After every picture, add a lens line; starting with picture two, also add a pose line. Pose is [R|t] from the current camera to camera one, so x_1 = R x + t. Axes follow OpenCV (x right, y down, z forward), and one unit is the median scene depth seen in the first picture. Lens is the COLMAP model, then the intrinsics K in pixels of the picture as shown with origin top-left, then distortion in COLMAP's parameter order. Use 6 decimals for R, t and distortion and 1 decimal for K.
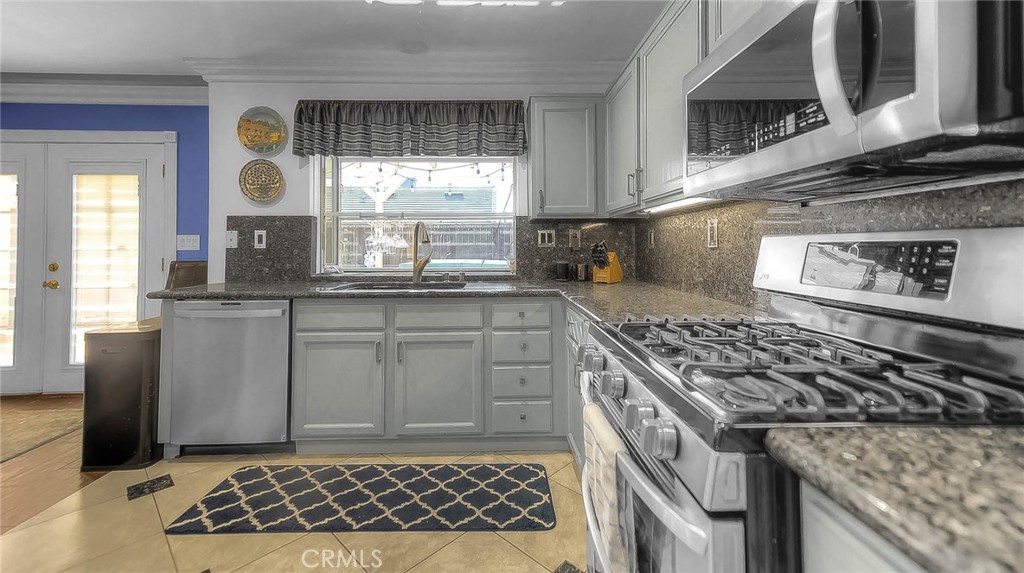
lens RADIAL K [[406.3, 0, 513.9], [0, 406.3, 244.9], [0, 0, 1]] dist [0.002575, 0.000054]
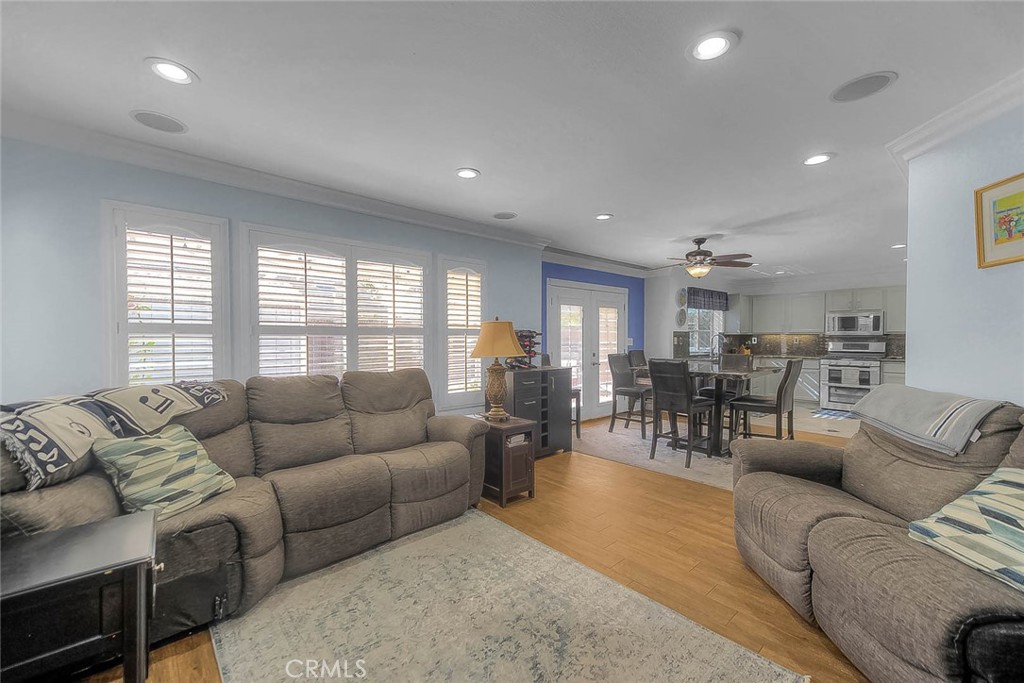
lens RADIAL K [[412.8, 0, 532.1], [0, 412.8, 341.9], [0, 0, 1]] dist [0.030962, -0.000002]
pose [[0.760442, -0.006570, 0.649373, -2.976530], [-0.007728, 0.999786, 0.019165, -0.047947], [-0.649360, -0.019592, 0.760229, -0.343747]]
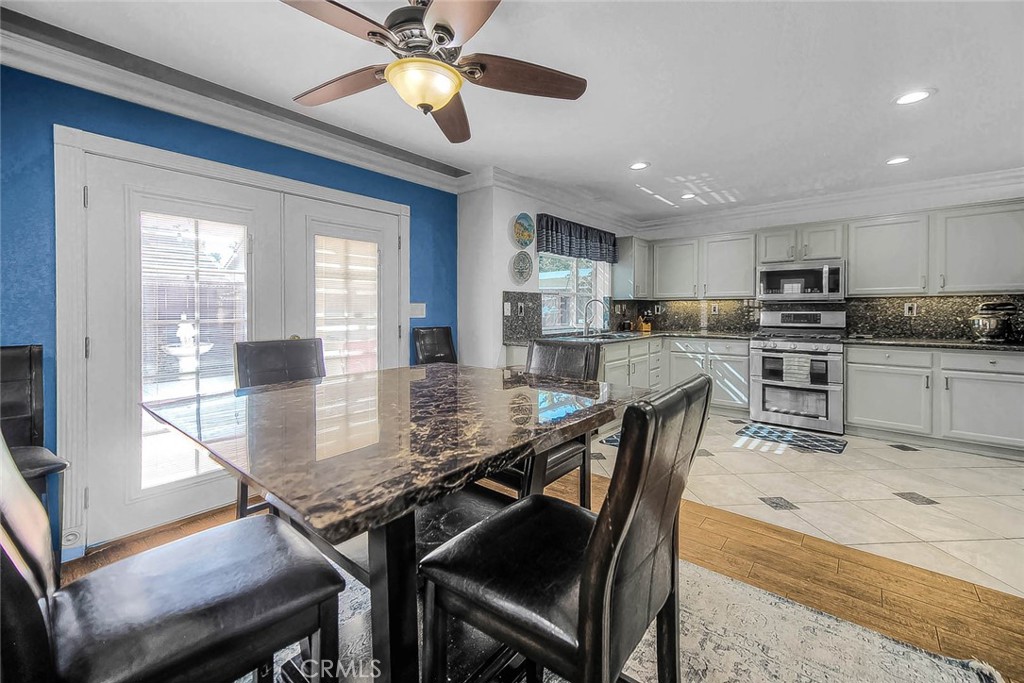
lens RADIAL K [[412.8, 0, 532.5], [0, 412.8, 313.1], [0, 0, 1]] dist [0.030962, -0.000002]
pose [[0.660355, -0.005392, 0.750934, -1.647916], [-0.008923, 0.999847, 0.015026, -0.020924], [-0.750900, -0.016623, 0.660206, 0.048263]]
